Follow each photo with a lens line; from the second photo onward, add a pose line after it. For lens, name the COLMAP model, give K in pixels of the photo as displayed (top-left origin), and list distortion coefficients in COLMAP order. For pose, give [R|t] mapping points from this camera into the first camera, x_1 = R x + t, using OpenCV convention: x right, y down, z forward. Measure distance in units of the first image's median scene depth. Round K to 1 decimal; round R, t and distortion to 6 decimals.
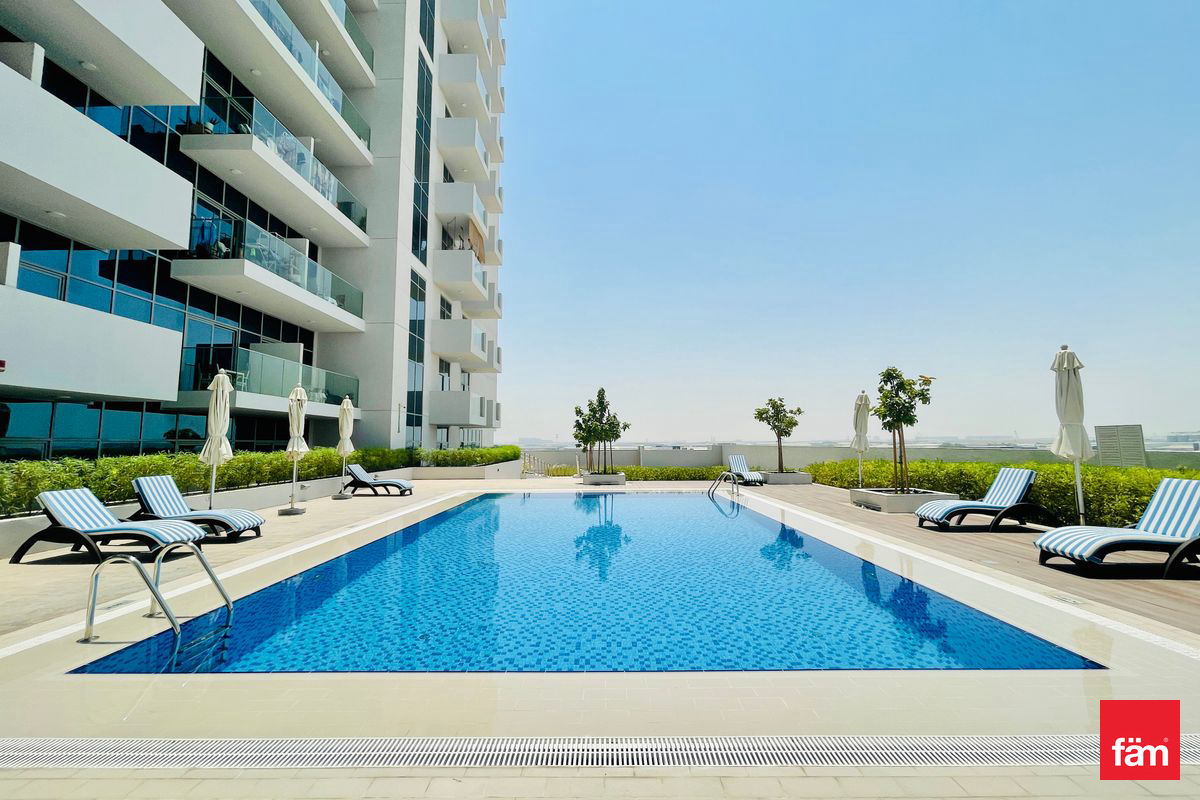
lens RADIAL K [[486.5, 0, 600.0], [0, 486.5, 400.0], [0, 0, 1]] dist [0.001691, -0.000133]
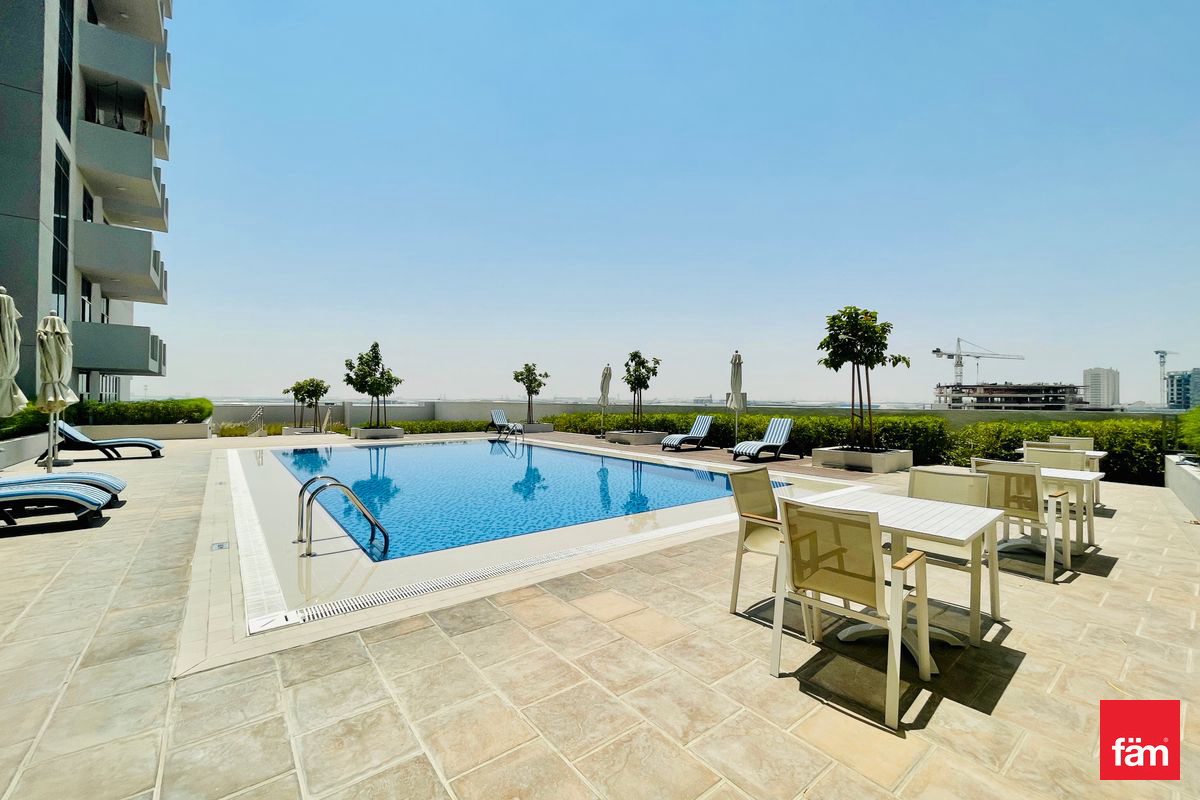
lens RADIAL K [[486.5, 0, 600.0], [0, 486.5, 400.0], [0, 0, 1]] dist [0.001691, -0.000133]
pose [[0.783045, 0.014357, 0.621799, -0.269337], [-0.068523, 0.995639, 0.063304, -0.001695], [-0.618178, -0.092178, 0.780614, -0.072223]]
